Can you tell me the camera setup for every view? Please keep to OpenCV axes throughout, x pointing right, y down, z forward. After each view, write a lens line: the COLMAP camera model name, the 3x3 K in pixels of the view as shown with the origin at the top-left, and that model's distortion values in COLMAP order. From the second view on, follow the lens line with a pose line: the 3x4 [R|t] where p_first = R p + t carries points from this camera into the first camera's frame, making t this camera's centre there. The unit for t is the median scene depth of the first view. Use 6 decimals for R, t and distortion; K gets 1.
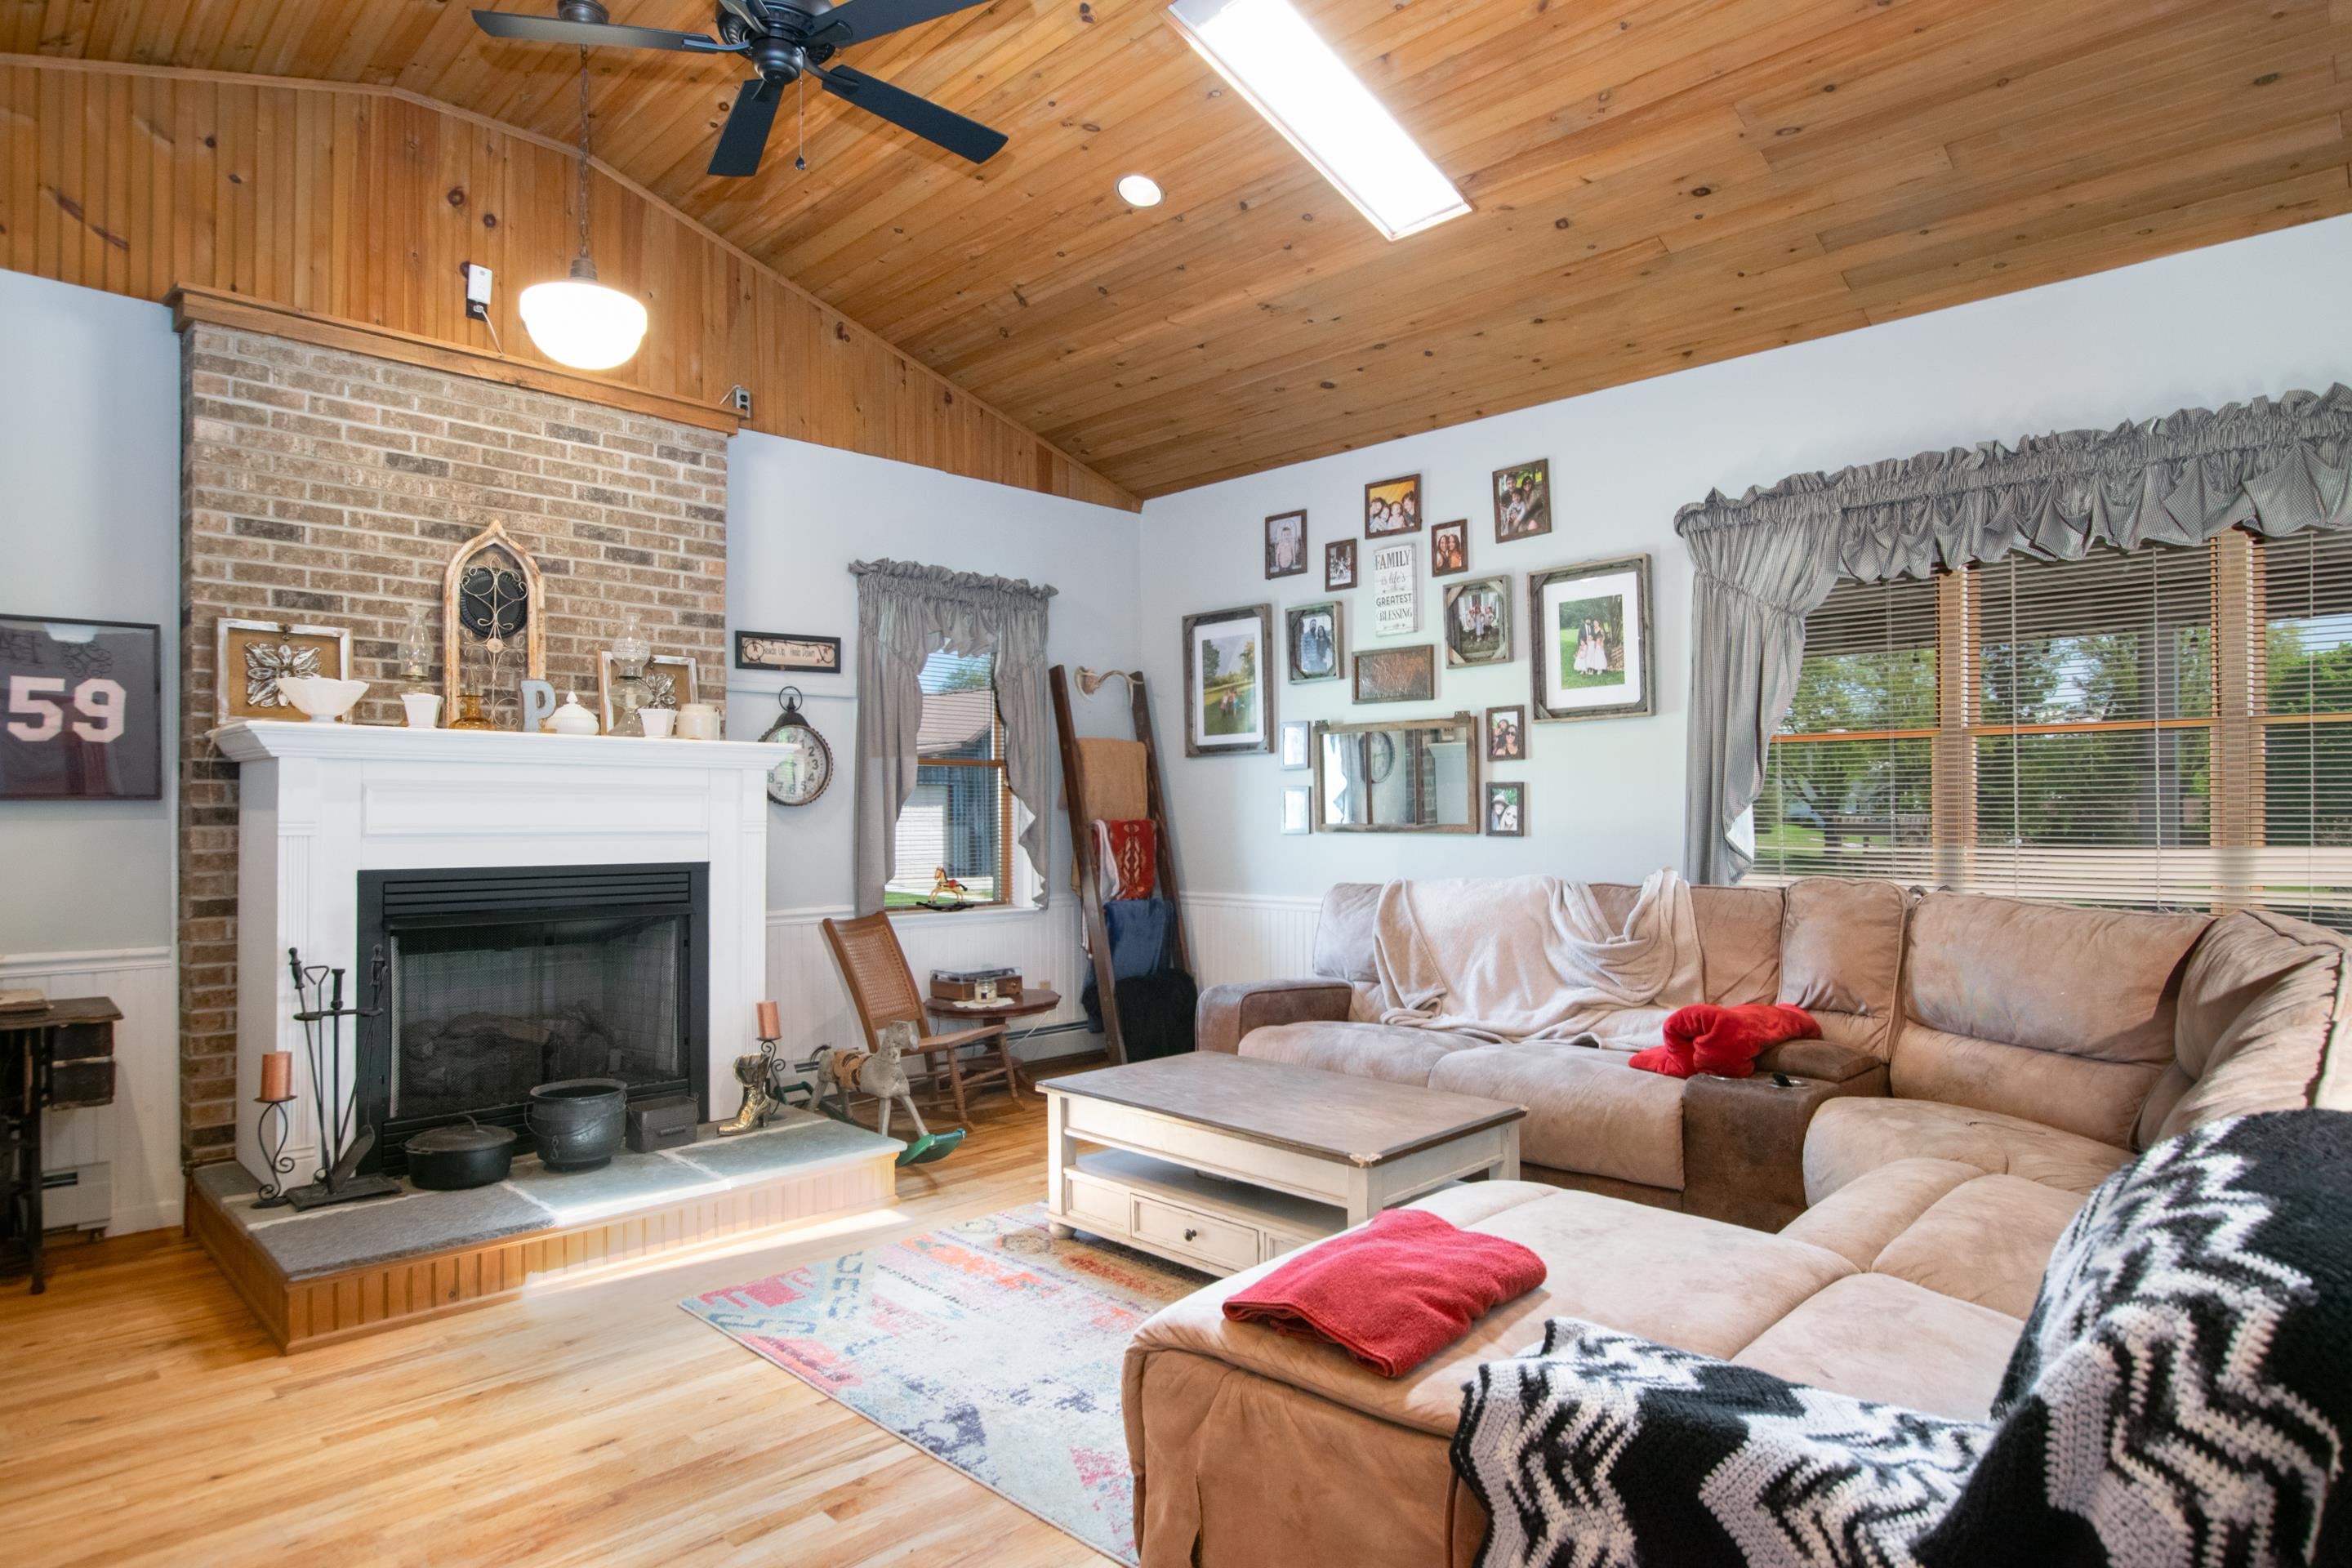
lens RADIAL K [[1301.8, 0, 1188.1], [0, 1301.8, 803.1], [0, 0, 1]] dist [-0.002779, -0.004296]
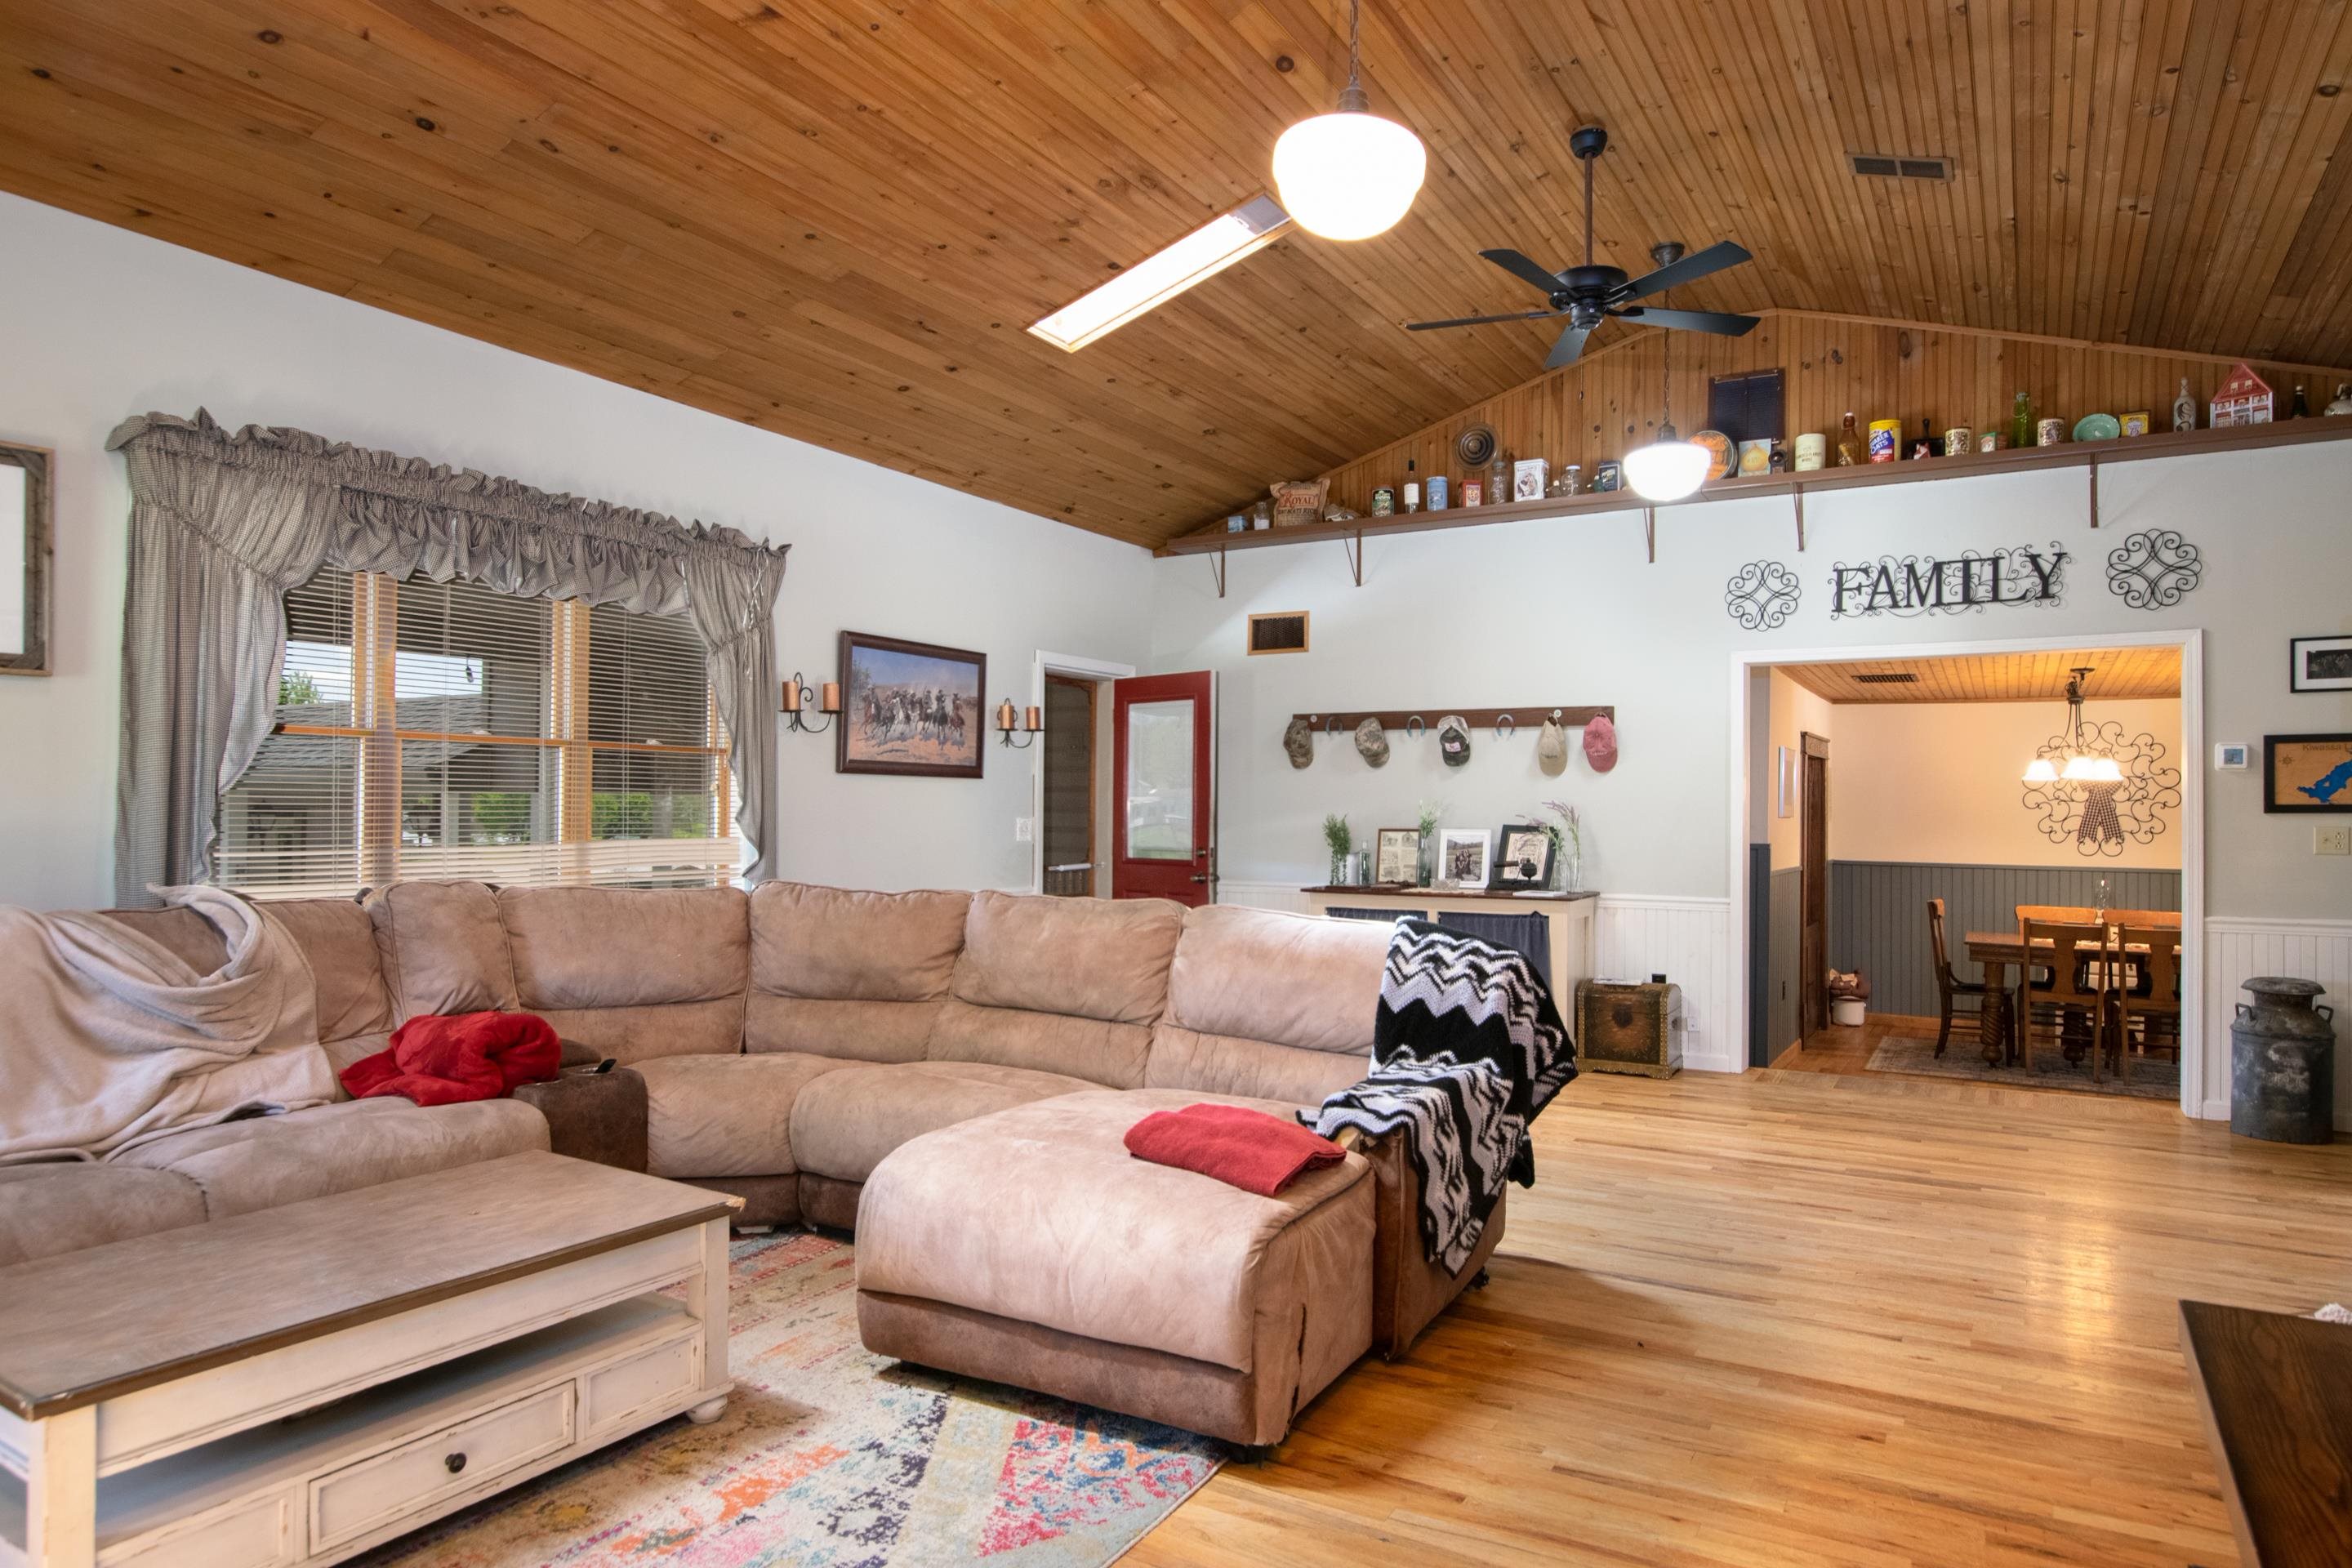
lens RADIAL K [[1401.1, 0, 1181.9], [0, 1401.1, 797.1], [0, 0, 1]] dist [-0.006787, -0.001549]
pose [[-0.239290, 0.011468, 0.970880, -0.576880], [-0.010694, 0.999838, -0.014445, 0.003902], [-0.970889, -0.013839, -0.239129, 0.621285]]
